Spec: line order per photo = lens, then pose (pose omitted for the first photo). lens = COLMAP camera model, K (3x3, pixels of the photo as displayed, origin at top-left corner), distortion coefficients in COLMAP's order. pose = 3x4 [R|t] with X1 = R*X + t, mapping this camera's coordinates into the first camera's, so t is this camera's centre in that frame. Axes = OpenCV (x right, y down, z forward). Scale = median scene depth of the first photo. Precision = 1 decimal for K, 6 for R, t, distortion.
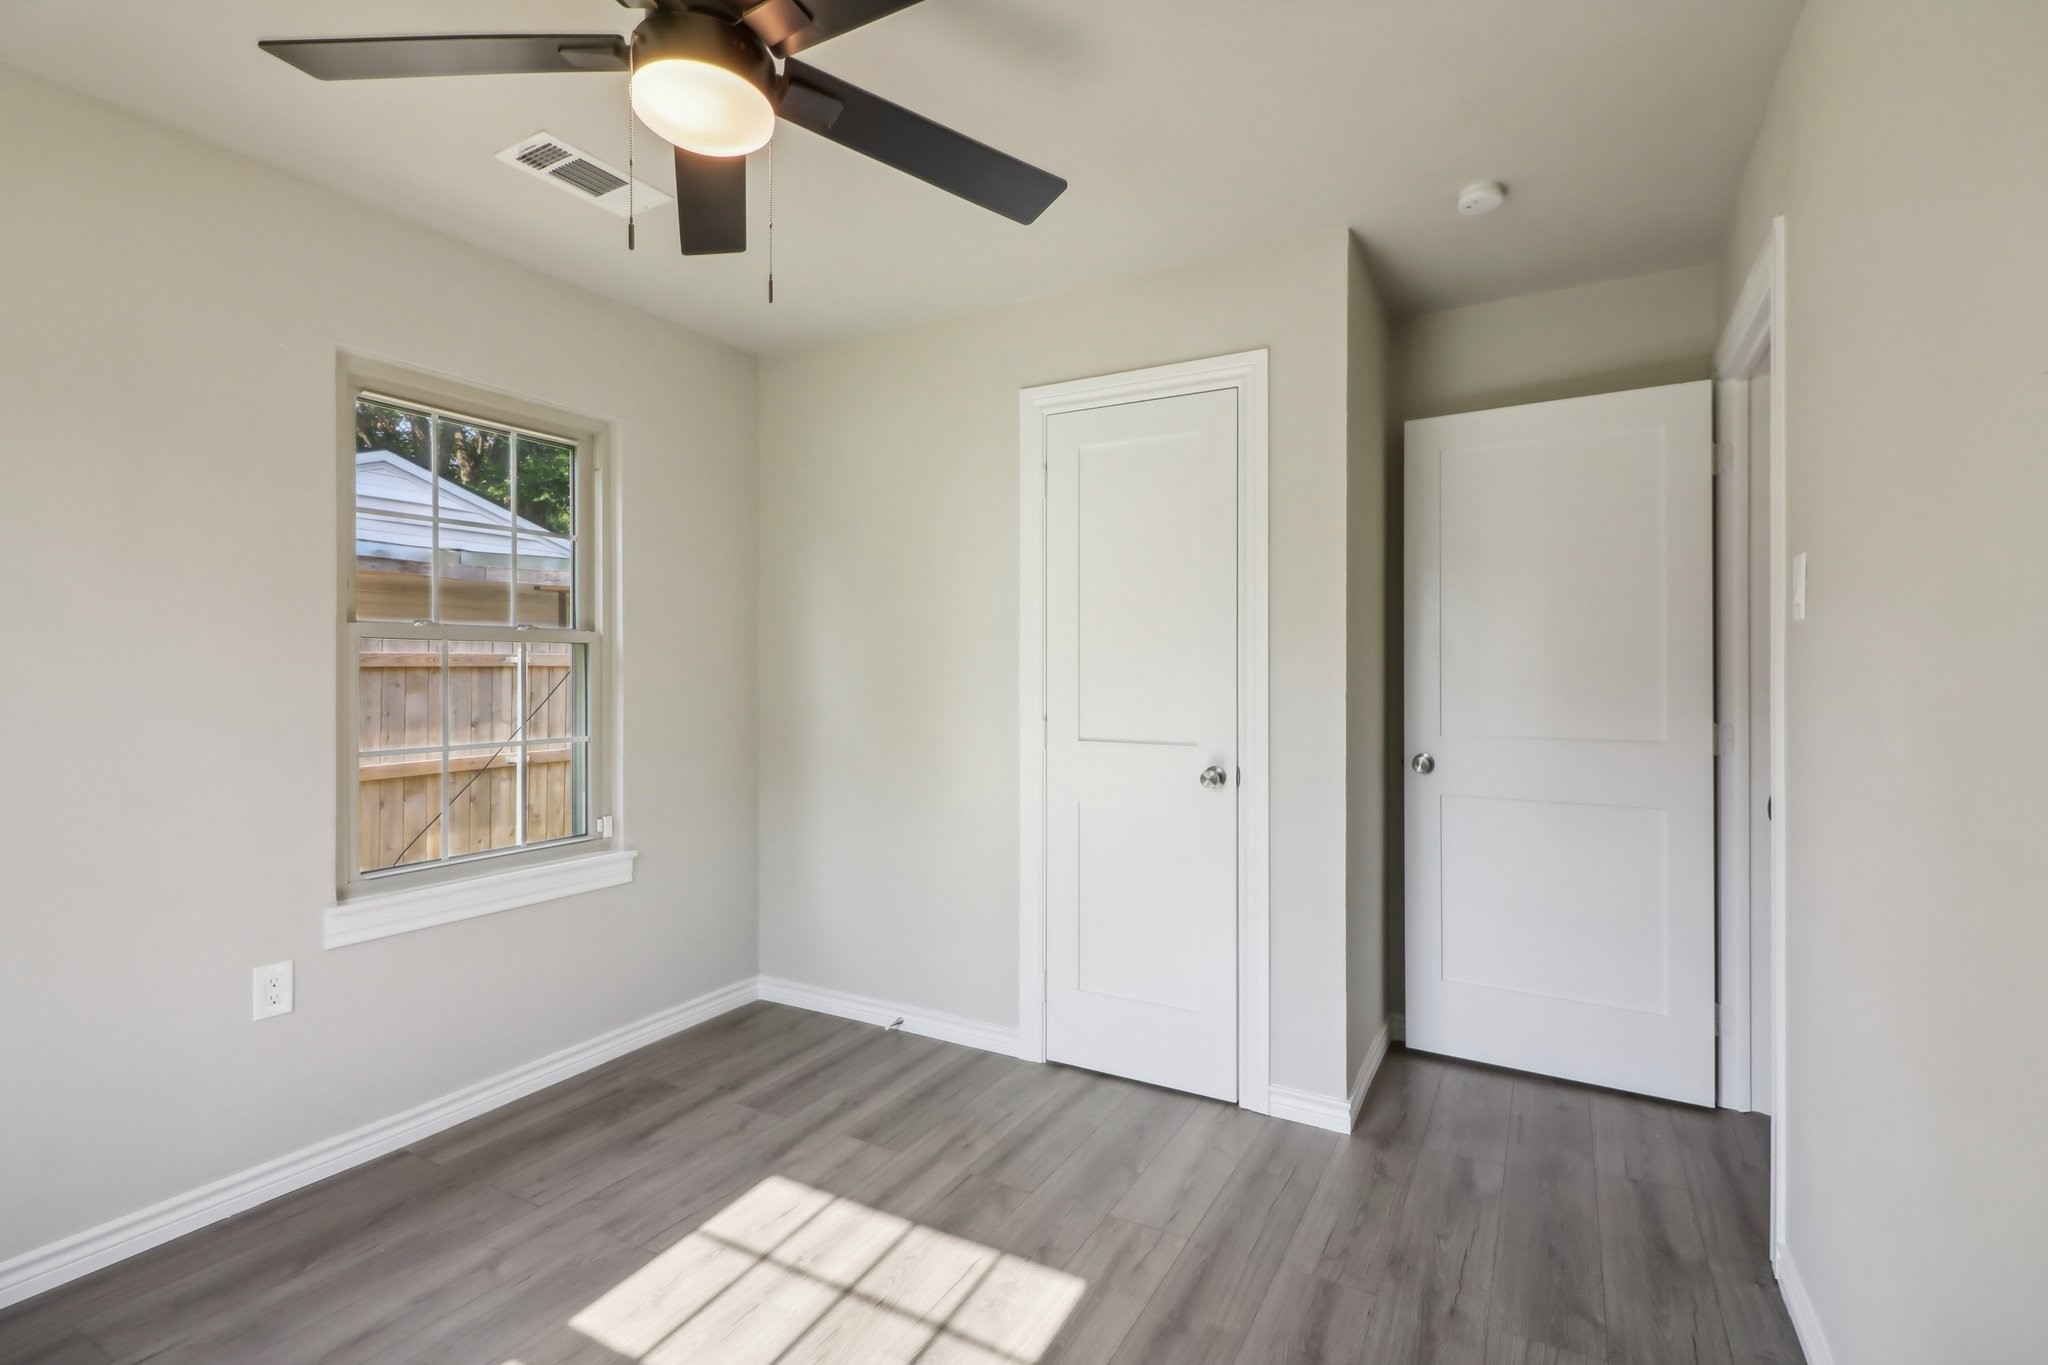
lens RADIAL K [[951.7, 0, 1018.7], [0, 951.7, 666.4], [0, 0, 1]] dist [0.028257, -0.013079]
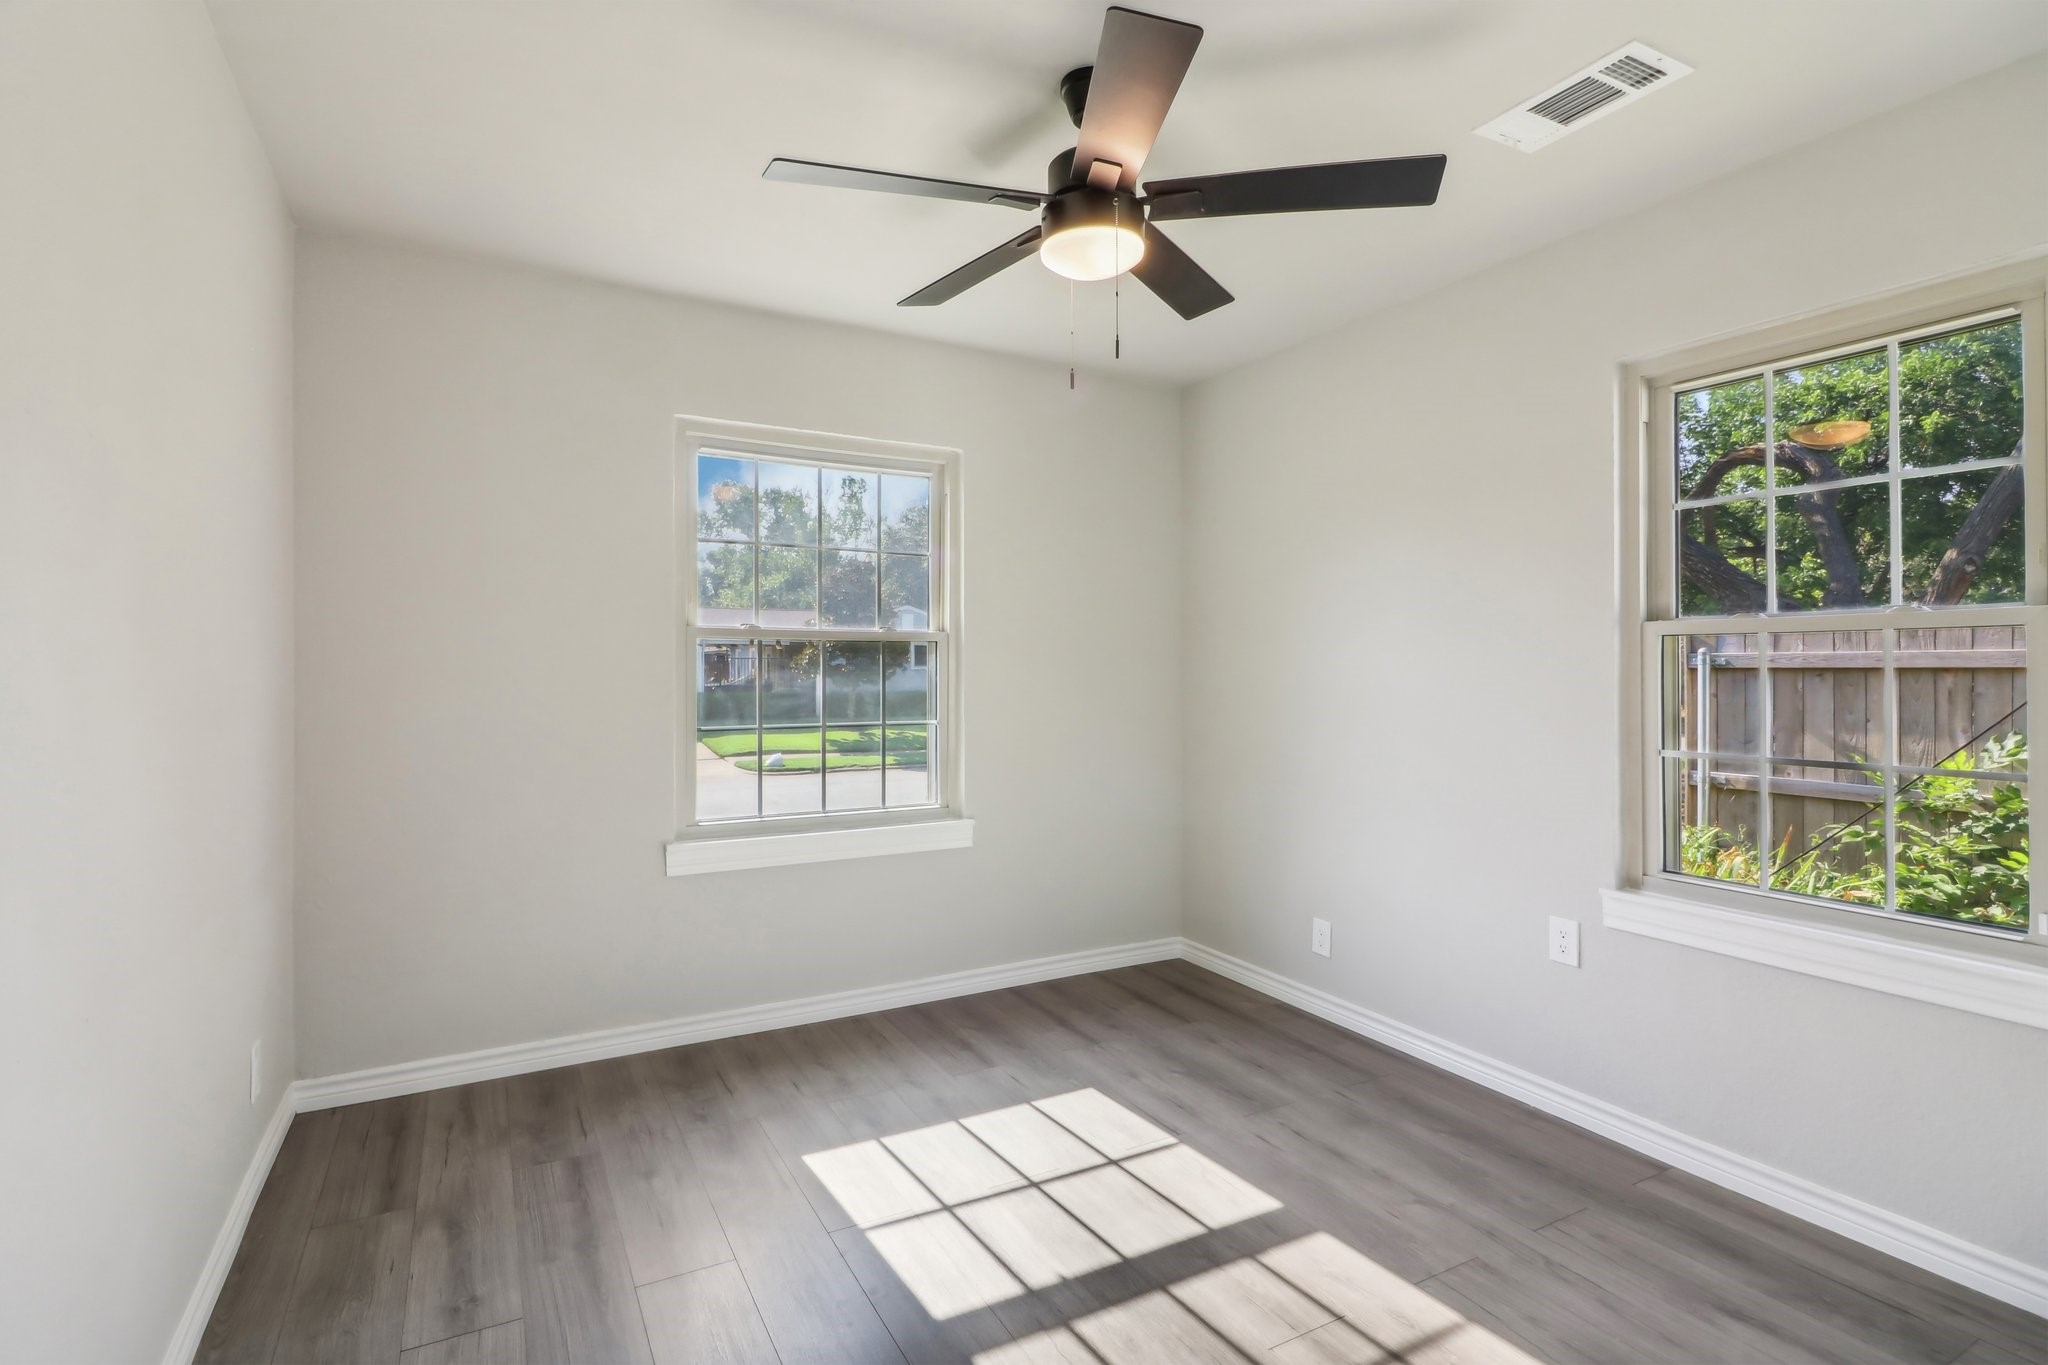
lens RADIAL K [[951.7, 0, 1018.7], [0, 951.7, 666.4], [0, 0, 1]] dist [0.028257, -0.013079]
pose [[-0.504406, -0.000903, -0.863466, 0.545164], [0.002042, 0.999995, -0.002239, 0.003231], [0.863464, -0.002893, -0.504402, 0.973669]]
